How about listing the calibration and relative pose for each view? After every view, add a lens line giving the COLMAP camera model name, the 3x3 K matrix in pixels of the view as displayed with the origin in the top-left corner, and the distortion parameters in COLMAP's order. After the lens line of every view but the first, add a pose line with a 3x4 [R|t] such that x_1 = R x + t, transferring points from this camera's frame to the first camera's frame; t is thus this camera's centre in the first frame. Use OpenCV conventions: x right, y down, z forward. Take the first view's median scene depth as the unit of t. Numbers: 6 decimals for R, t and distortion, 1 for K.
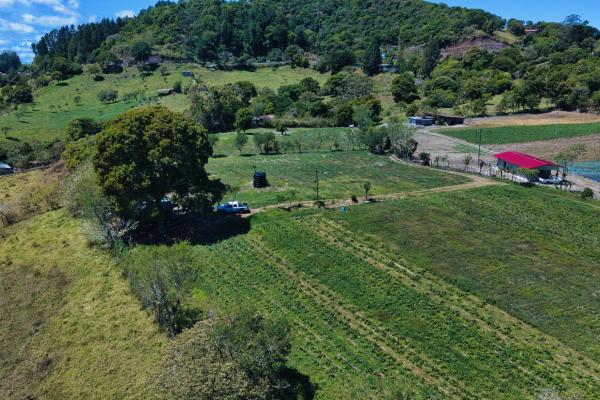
lens RADIAL K [[471.7, 0, 300.0], [0, 471.7, 200.0], [0, 0, 1]] dist [0.073563, -0.122185]
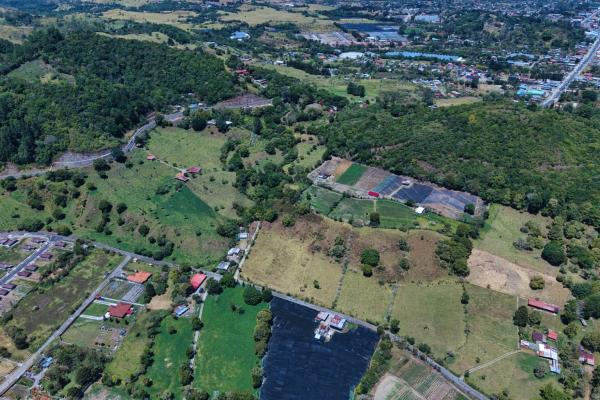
lens RADIAL K [[471.7, 0, 300.0], [0, 471.7, 200.0], [0, 0, 1]] dist [0.073563, -0.122185]
pose [[0.637097, -0.368642, 0.676912, -1.026916], [0.205156, 0.927636, 0.312094, -0.501041], [-0.742979, -0.059962, 0.666623, -0.573440]]
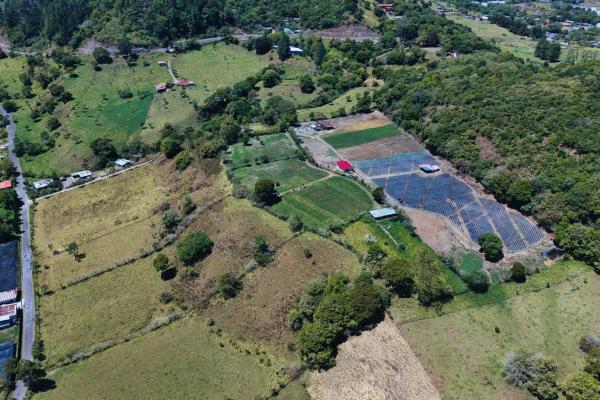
lens RADIAL K [[471.7, 0, 300.0], [0, 471.7, 200.0], [0, 0, 1]] dist [0.073563, -0.122185]
pose [[0.978073, -0.096035, 0.184797, -0.115297], [0.053016, 0.972914, 0.225005, -0.142964], [-0.201400, -0.210274, 0.956673, -0.519730]]
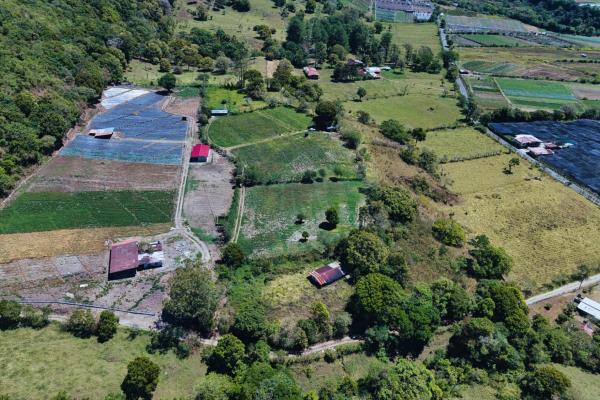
lens RADIAL K [[471.7, 0, 300.0], [0, 471.7, 200.0], [0, 0, 1]] dist [0.073563, -0.122185]
pose [[-0.999648, -0.025757, 0.006324, -0.011422], [-0.013585, 0.702058, 0.711990, -0.371512], [-0.022778, 0.711654, -0.702161, 0.650506]]
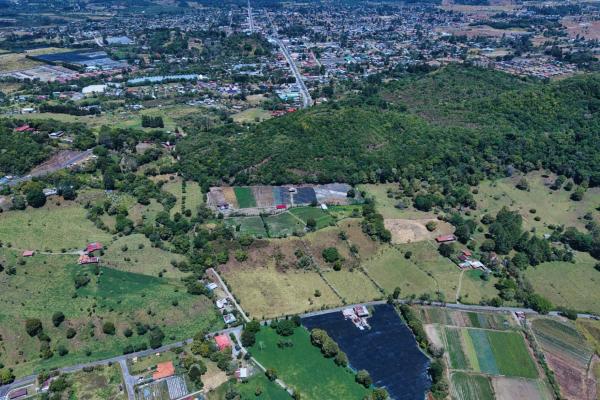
lens RADIAL K [[471.7, 0, 300.0], [0, 471.7, 200.0], [0, 0, 1]] dist [0.073563, -0.122185]
pose [[-0.040151, -0.456674, 0.888728, -1.321834], [0.259856, 0.854067, 0.450604, -0.750302], [-0.964812, 0.249034, 0.084378, 0.023064]]
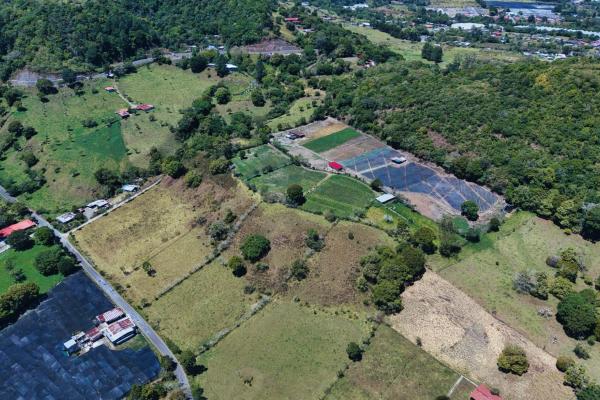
lens RADIAL K [[471.7, 0, 300.0], [0, 471.7, 200.0], [0, 0, 1]] dist [0.073563, -0.122185]
pose [[0.873542, -0.230082, 0.428936, -0.388711], [0.128115, 0.958837, 0.253411, -0.206096], [-0.469586, -0.166413, 0.867062, -0.590439]]
